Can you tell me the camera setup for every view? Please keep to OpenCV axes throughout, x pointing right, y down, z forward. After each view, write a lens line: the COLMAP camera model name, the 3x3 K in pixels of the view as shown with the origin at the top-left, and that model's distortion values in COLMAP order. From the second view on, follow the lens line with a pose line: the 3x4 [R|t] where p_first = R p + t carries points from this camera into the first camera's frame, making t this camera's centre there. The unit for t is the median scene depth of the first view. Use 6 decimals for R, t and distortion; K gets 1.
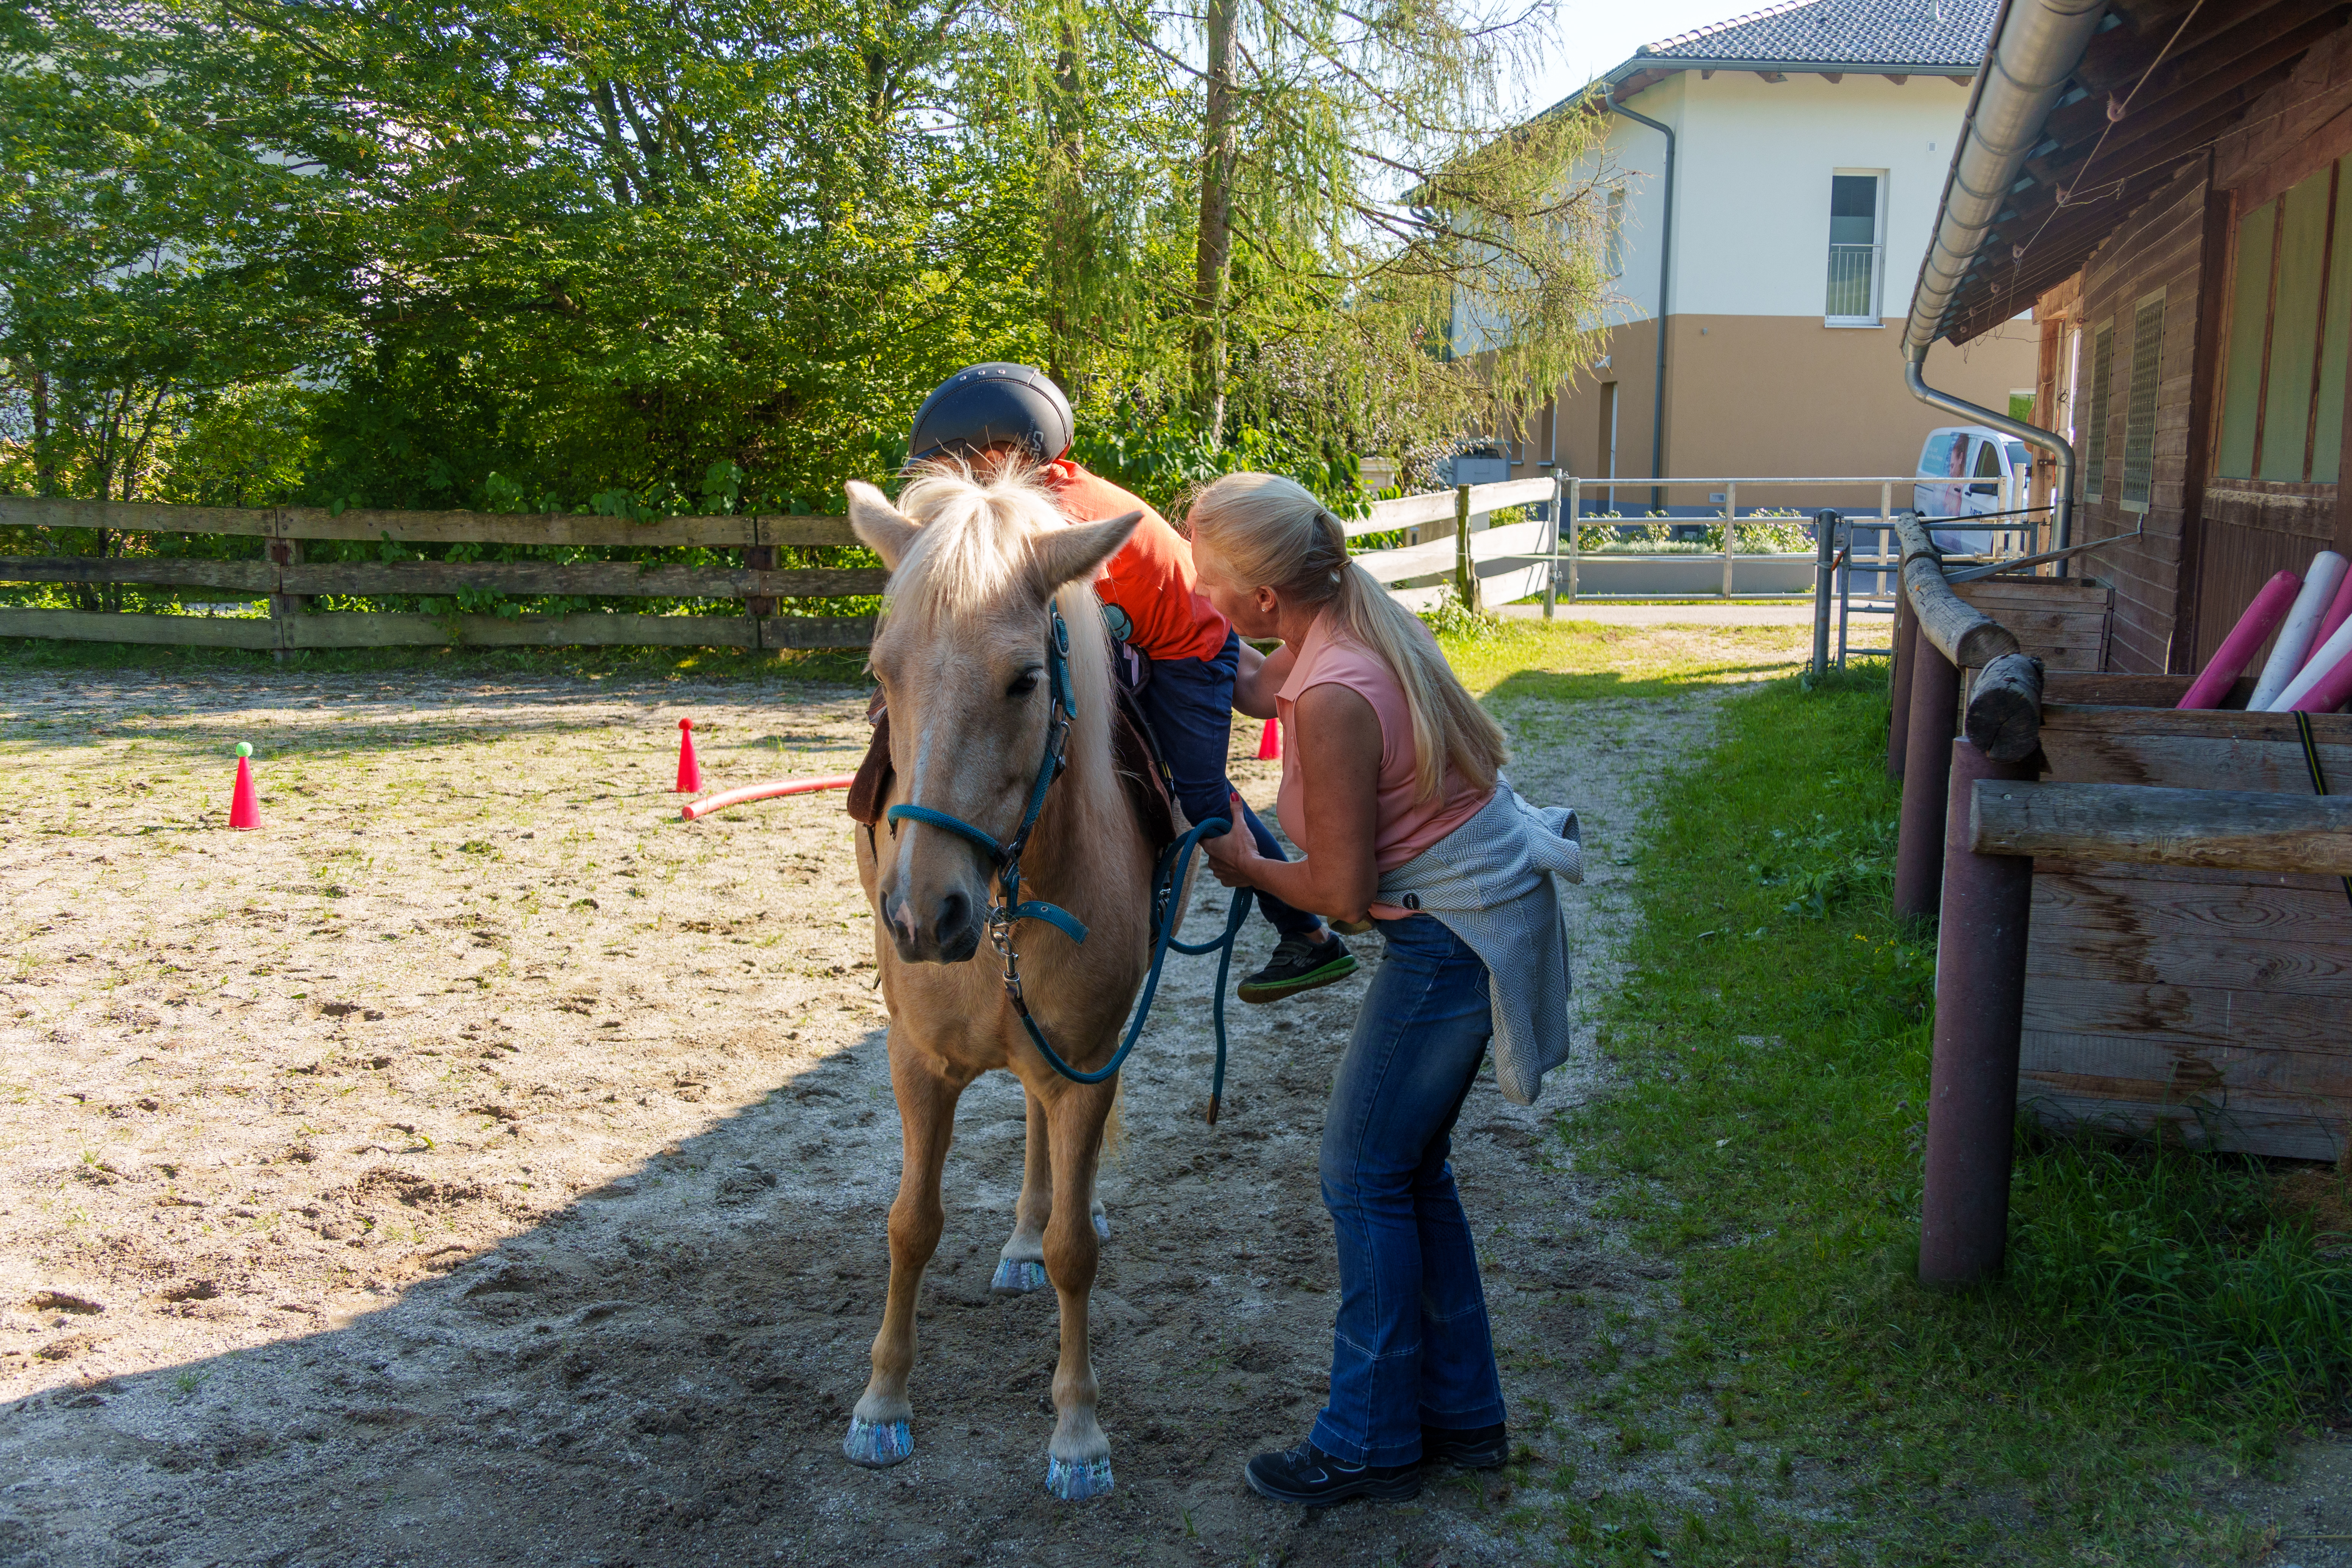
lens RADIAL K [[2251.1, 0, 1179.8], [0, 2251.1, 789.0], [0, 0, 1]] dist [-0.014346, 0.000000]
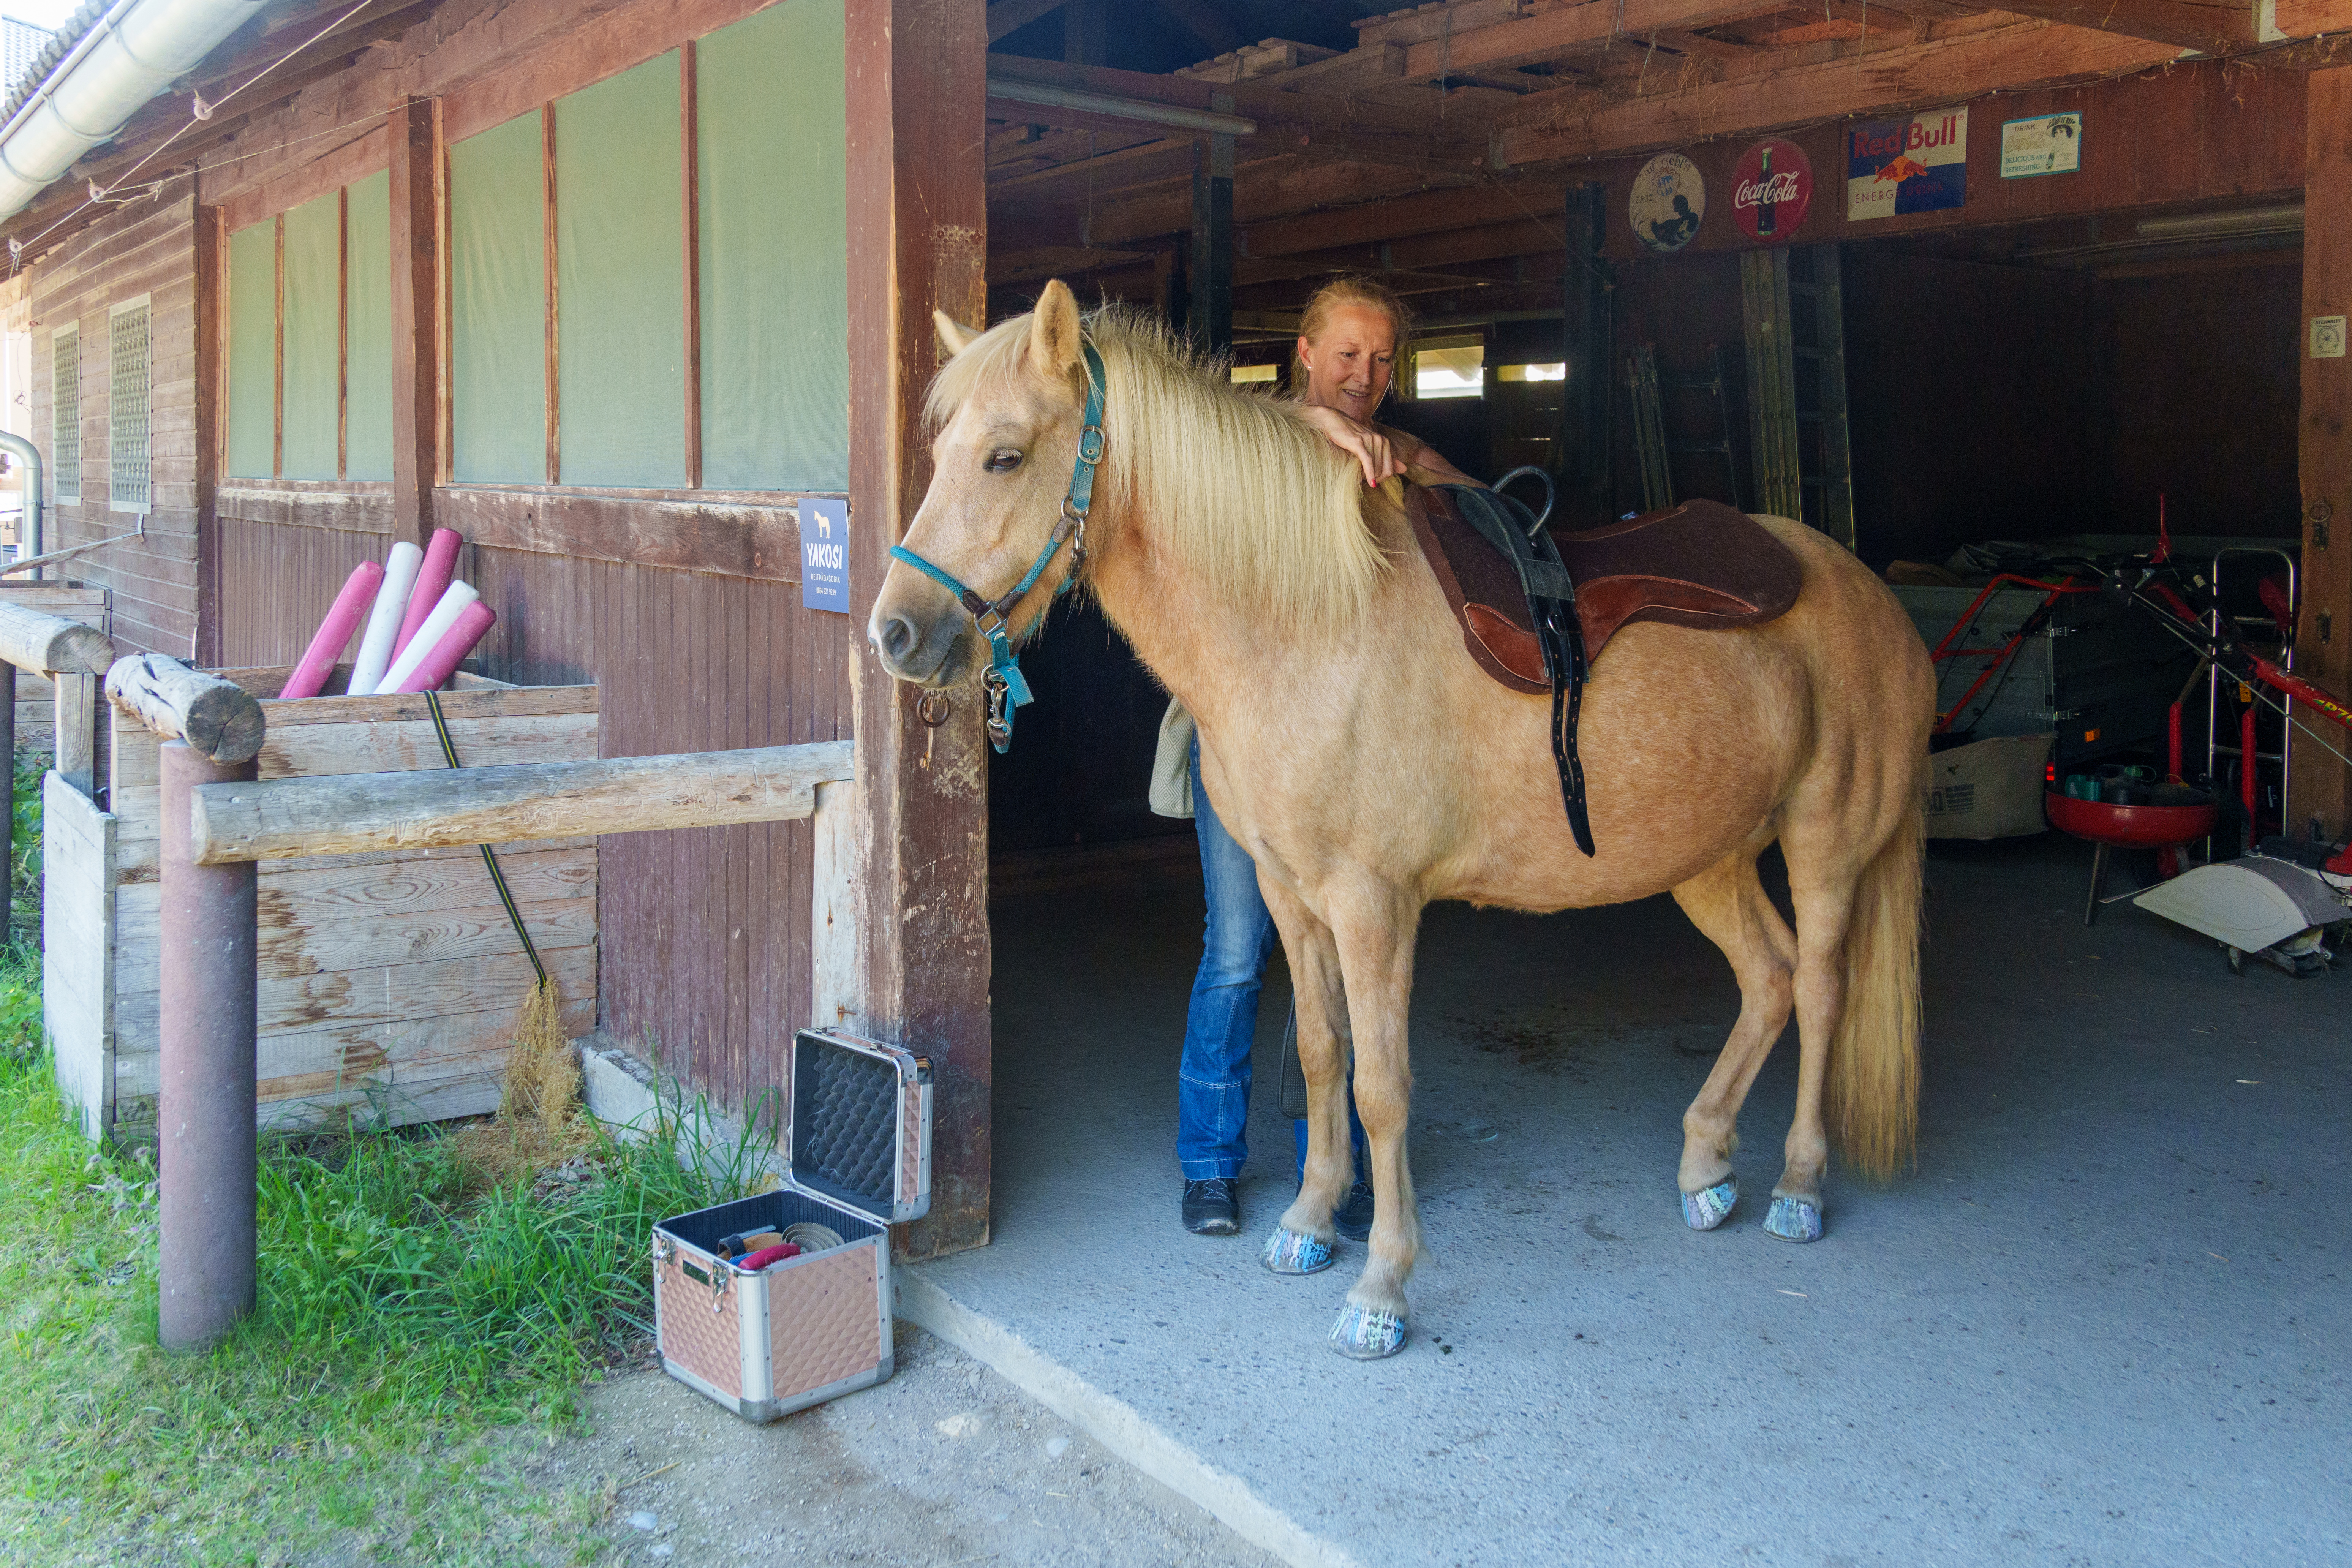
lens RADIAL K [[2109.8, 0, 1196.3], [0, 2109.8, 567.3], [0, 0, 1]] dist [-0.000029, -0.012887]
pose [[0.614763, -0.025579, 0.788297, -0.059380], [0.103839, 0.993399, -0.048746, -0.006327], [-0.781846, 0.111823, 0.613361, 0.098738]]
